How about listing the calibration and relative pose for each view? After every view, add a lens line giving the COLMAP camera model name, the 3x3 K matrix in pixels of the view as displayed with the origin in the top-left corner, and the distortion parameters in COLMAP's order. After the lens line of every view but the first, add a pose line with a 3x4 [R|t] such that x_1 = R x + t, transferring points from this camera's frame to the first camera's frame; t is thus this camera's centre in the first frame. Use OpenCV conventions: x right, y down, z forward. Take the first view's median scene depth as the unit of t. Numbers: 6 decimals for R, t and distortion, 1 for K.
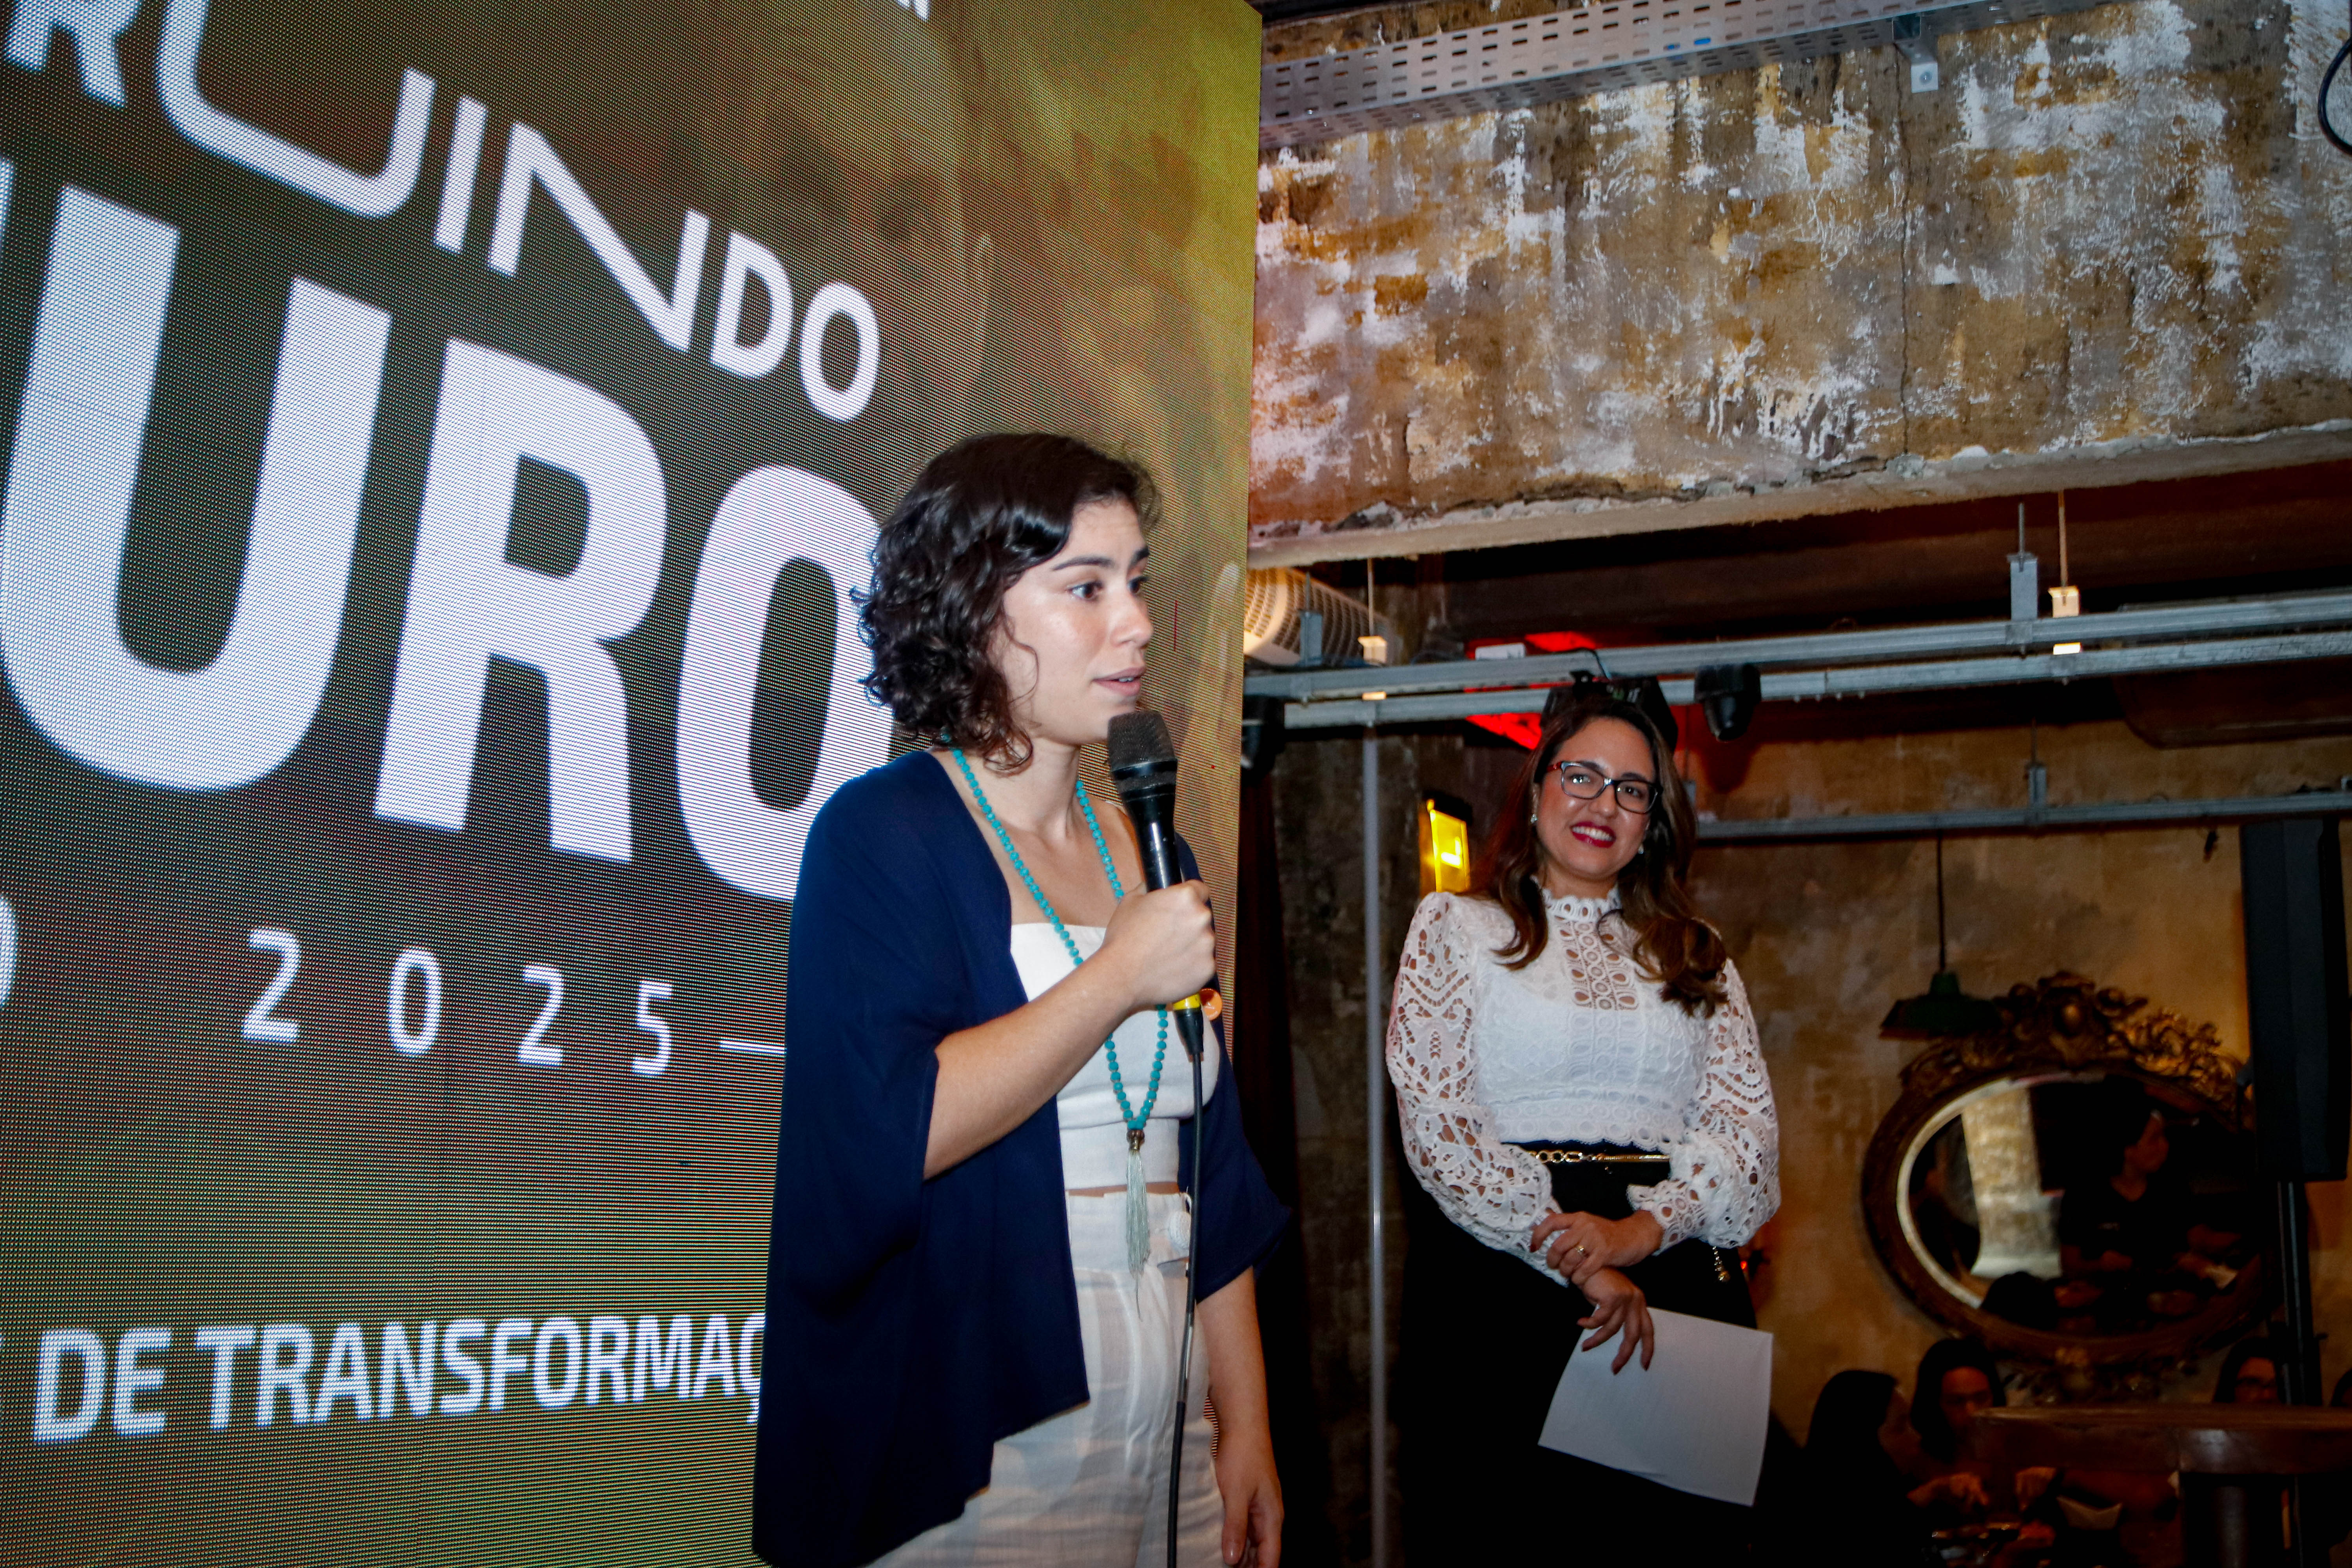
lens RADIAL K [[3166.8, 0, 1176.6], [0, 3166.8, 869.7], [0, 0, 1]] dist [0.036649, 0.000000]
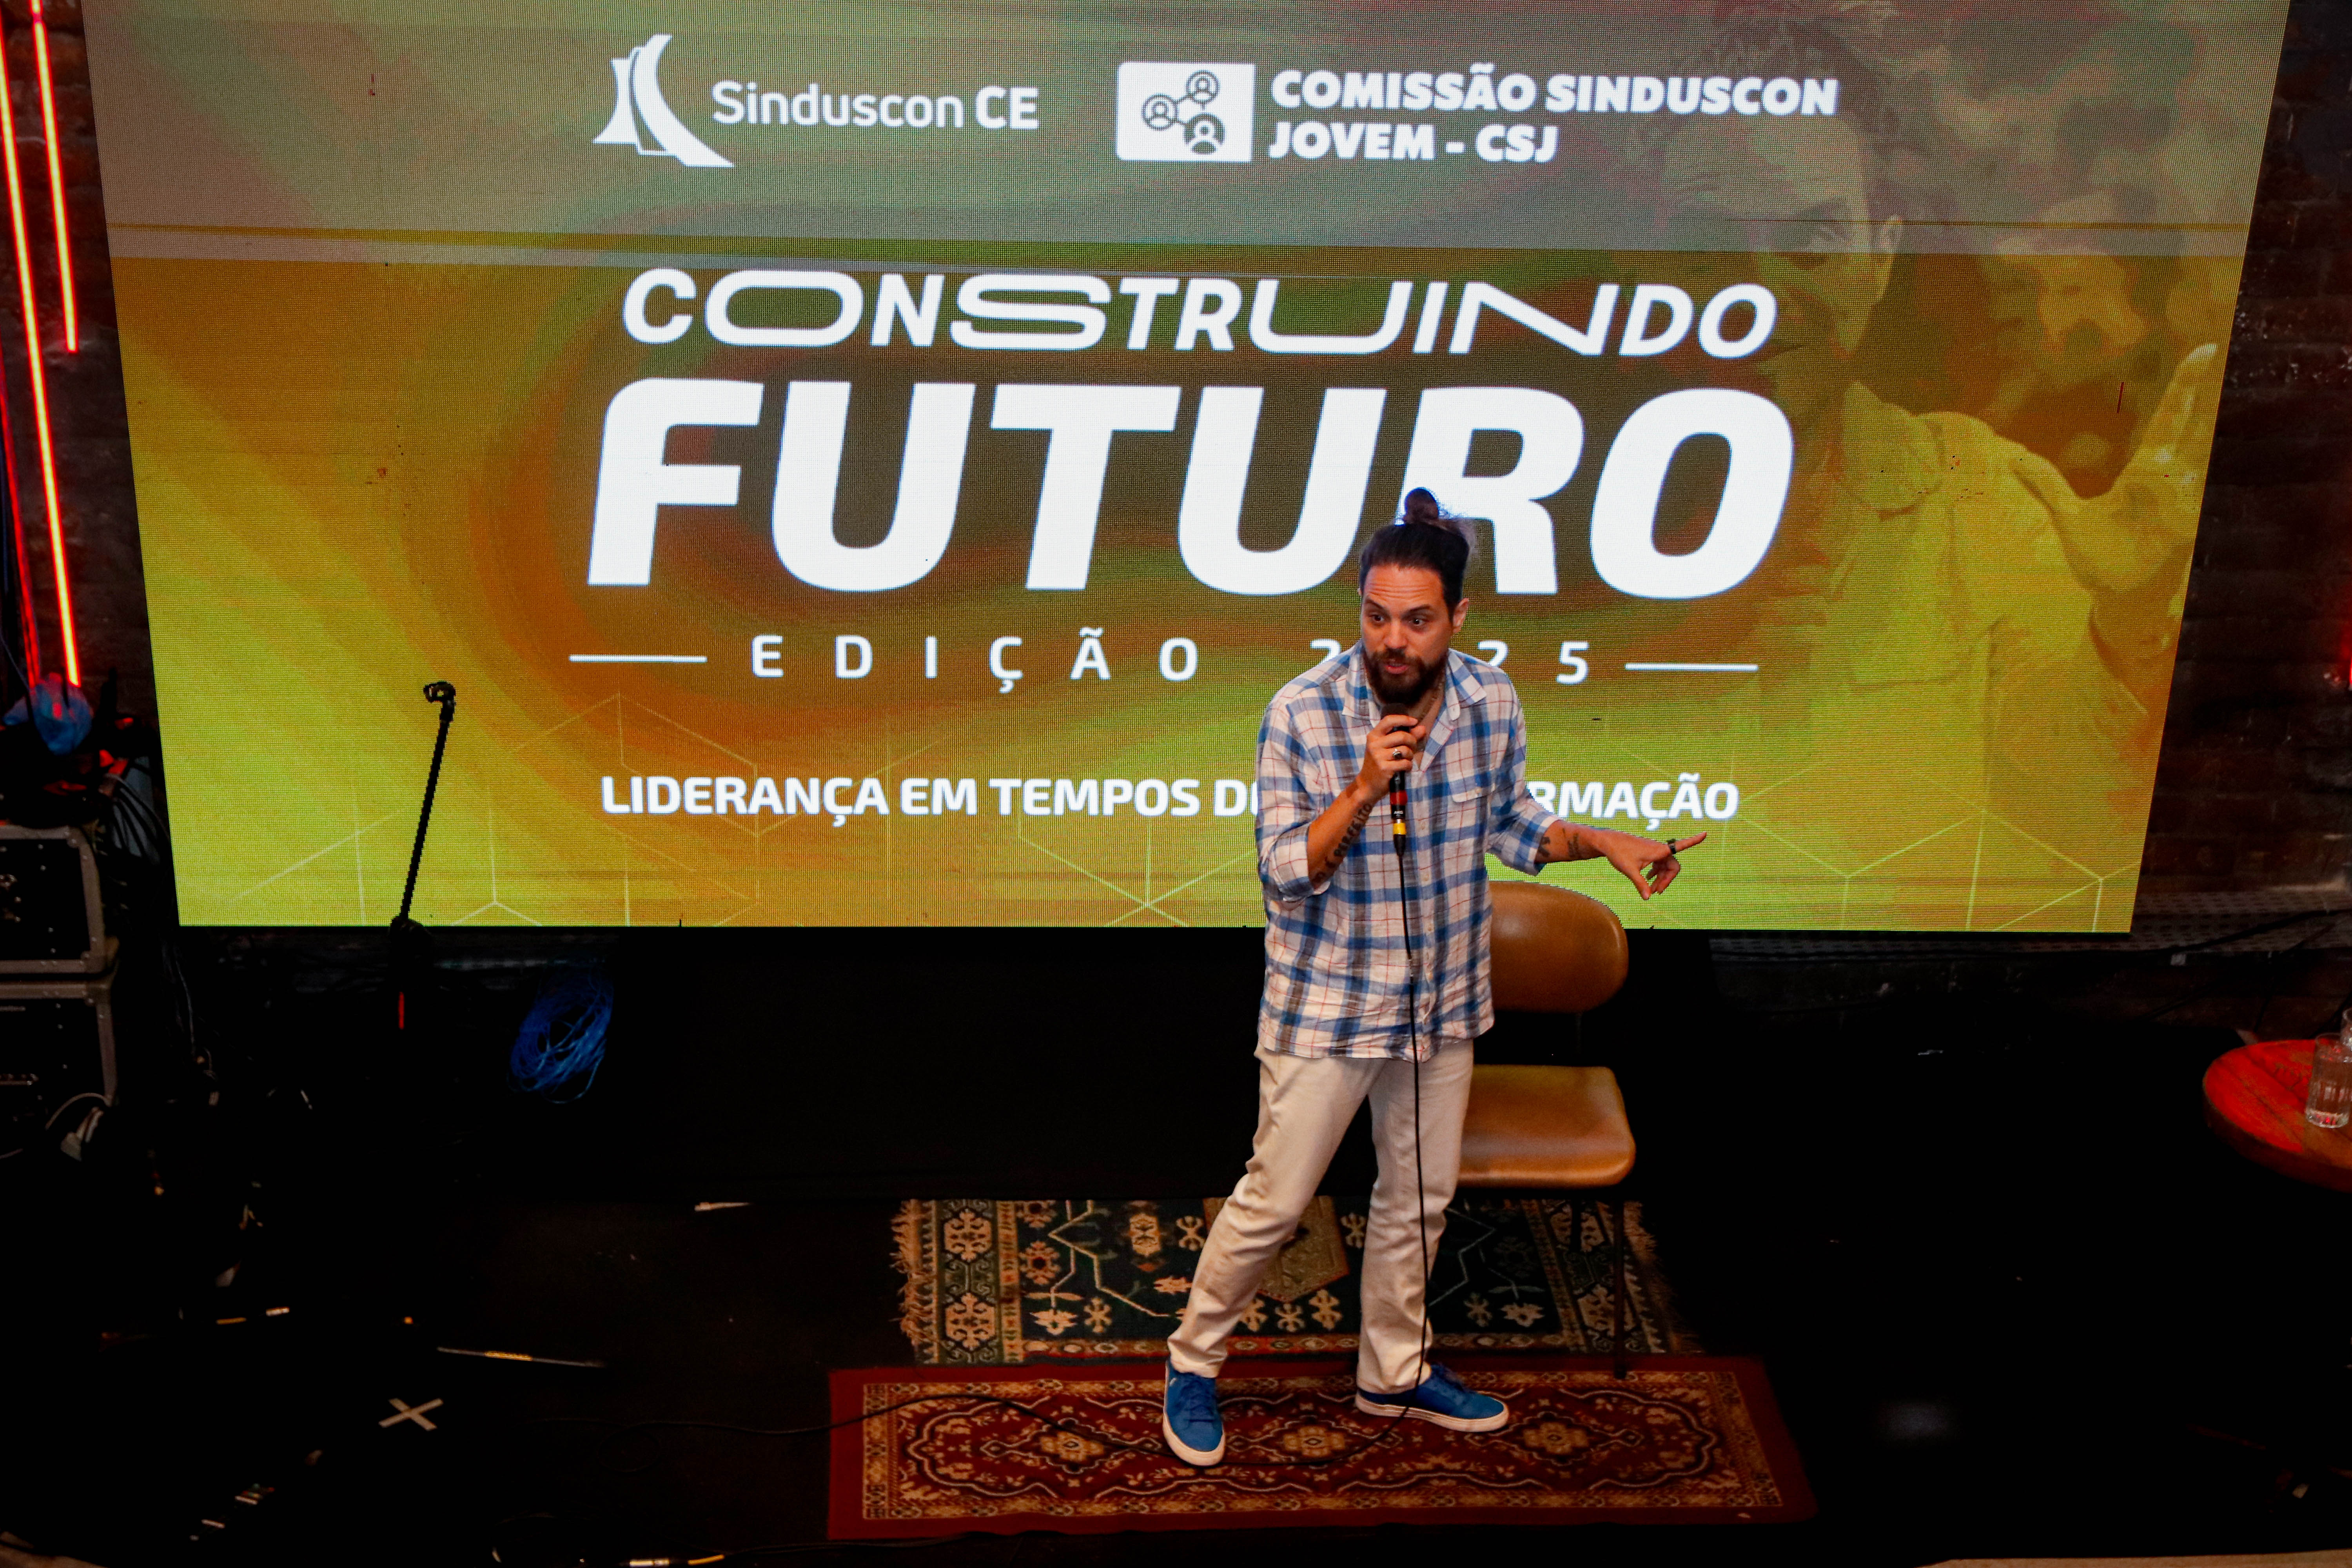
lens RADIAL K [[3571.8, 0, 1170.7], [0, 3571.8, 877.2], [0, 0, 1]] dist [0.070984, 0.000000]
pose [[0.497470, 0.361460, -0.788587, 1.566824], [0.079927, 0.886089, 0.456573, -0.894075], [0.863791, -0.290161, 0.411912, -0.268327]]
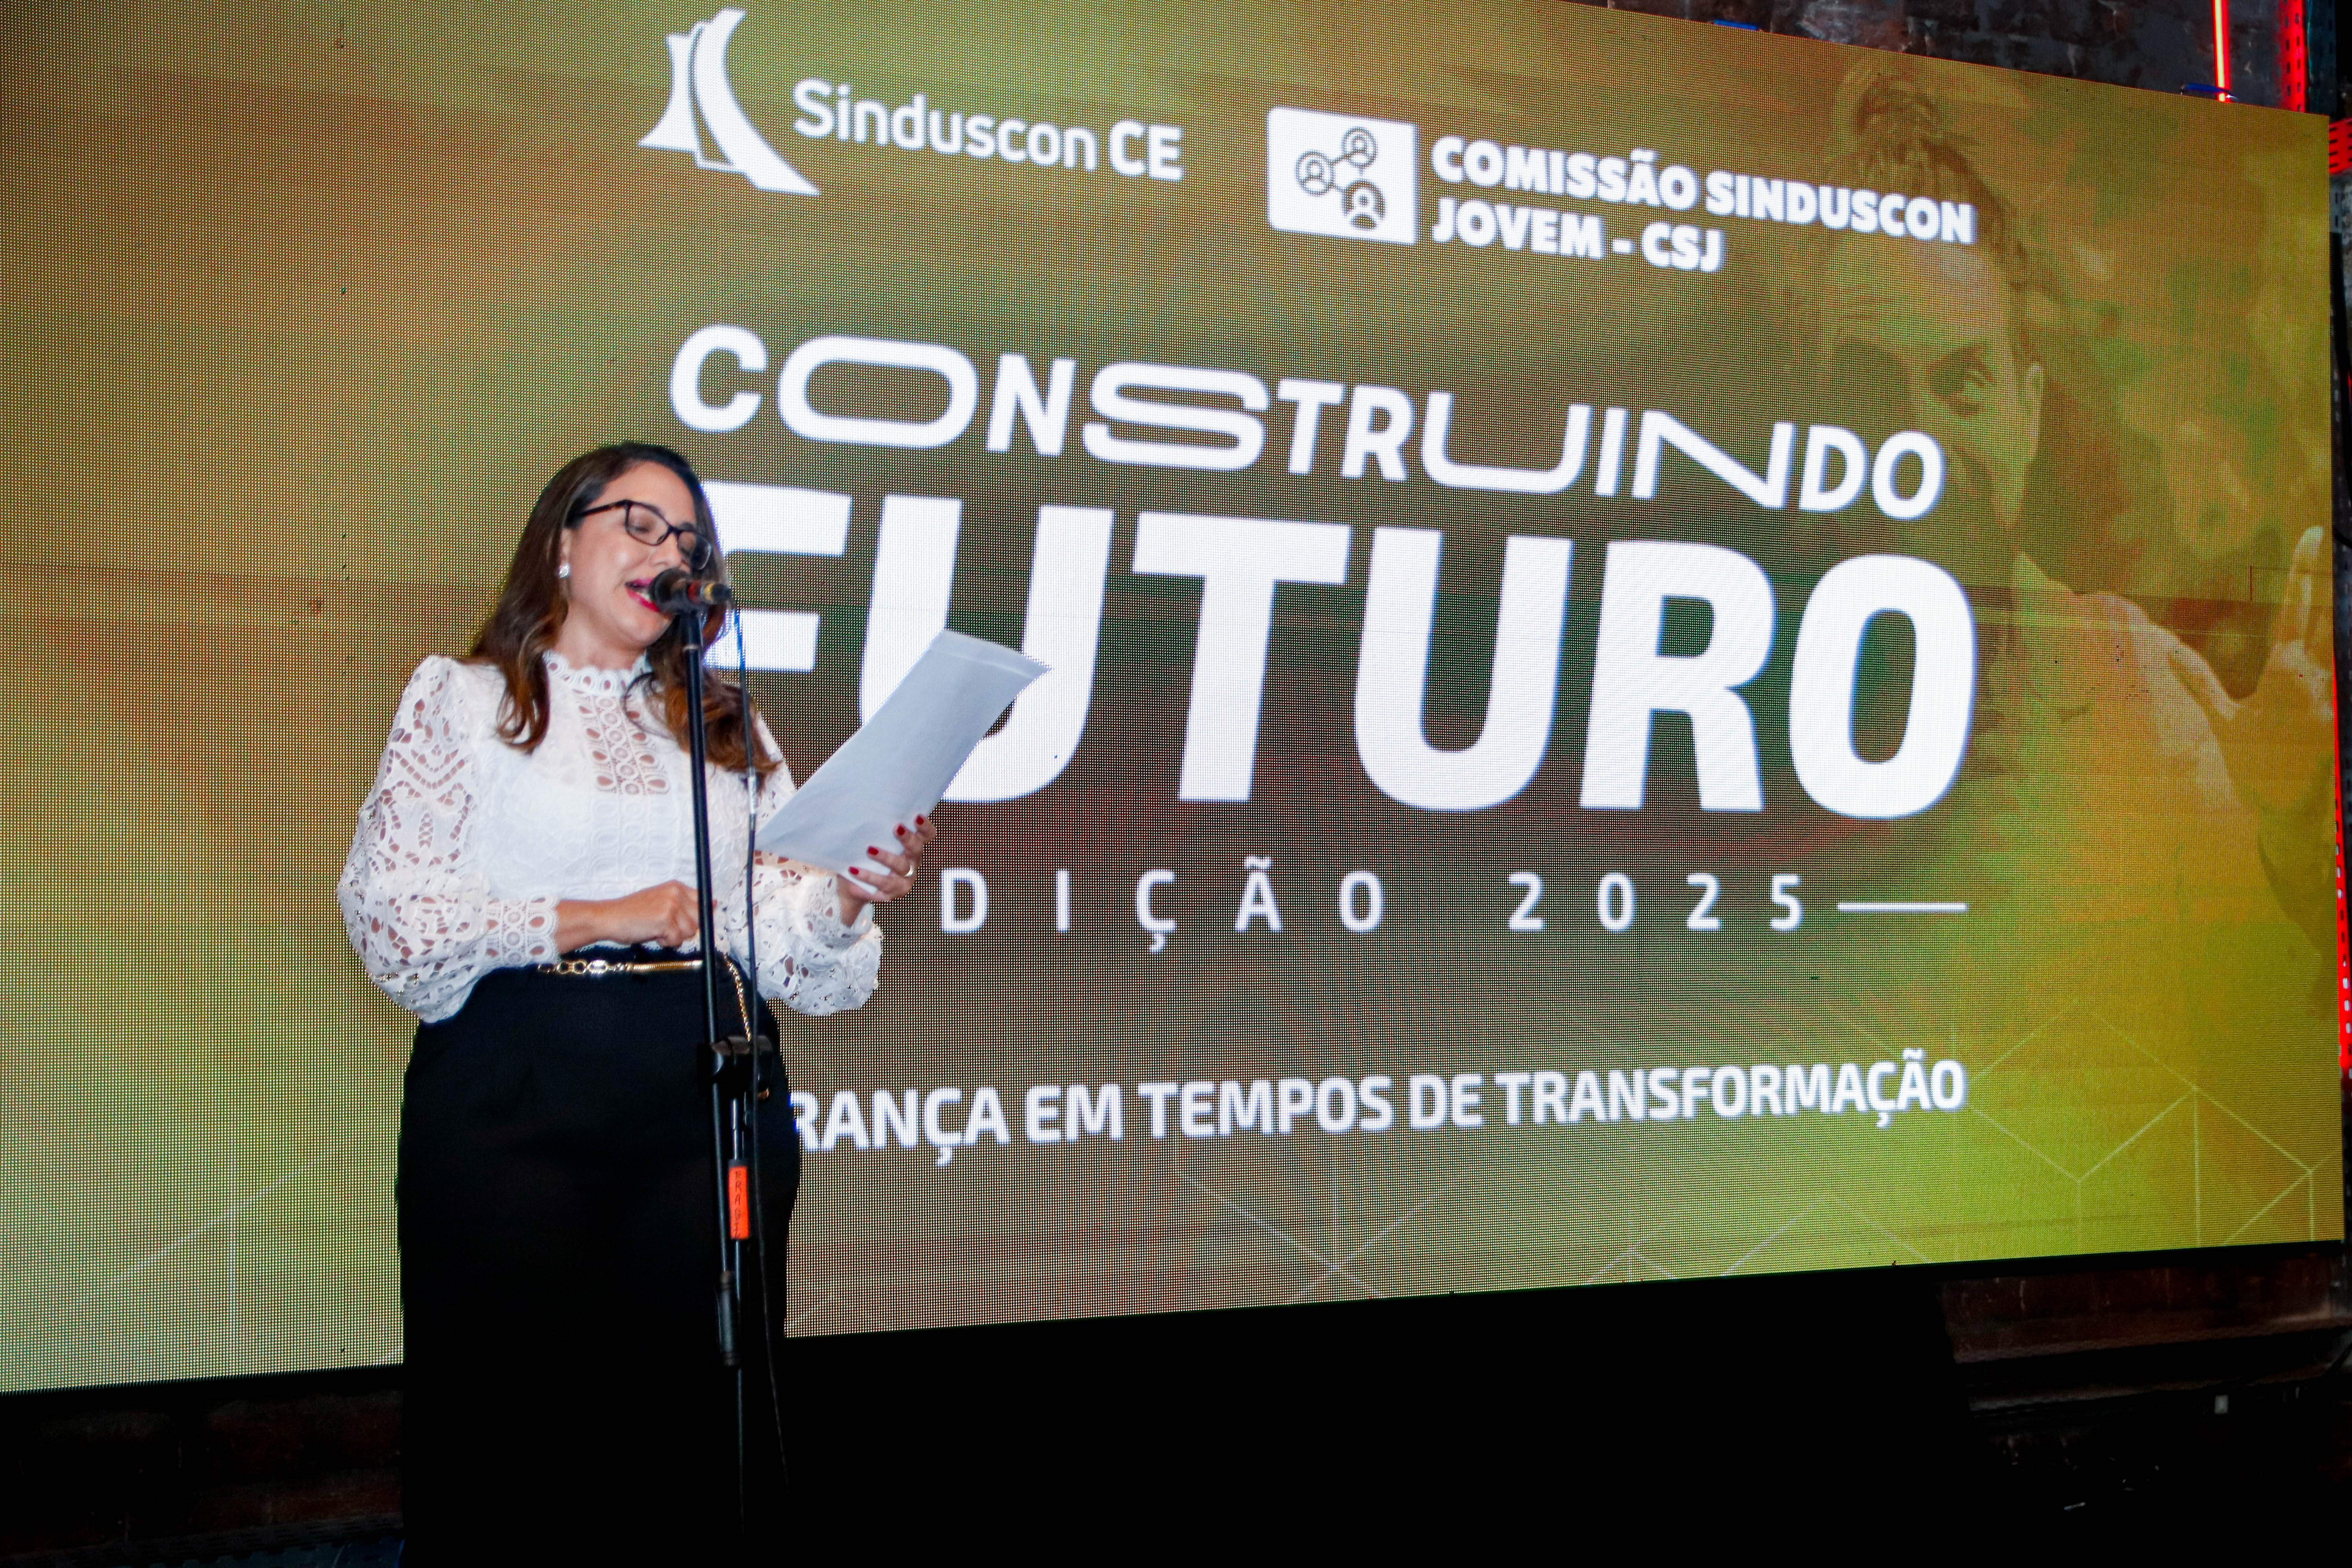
lens RADIAL K [[3059.2, 0, 1167.7], [0, 3059.2, 849.3], [0, 0, 1]] dist [0.039769, 0.000000]
pose [[0.803718, -0.054460, -0.592512, 0.524969], [0.095039, 0.994768, 0.037483, -0.069670], [0.587371, -0.086437, 0.804689, -0.517565]]
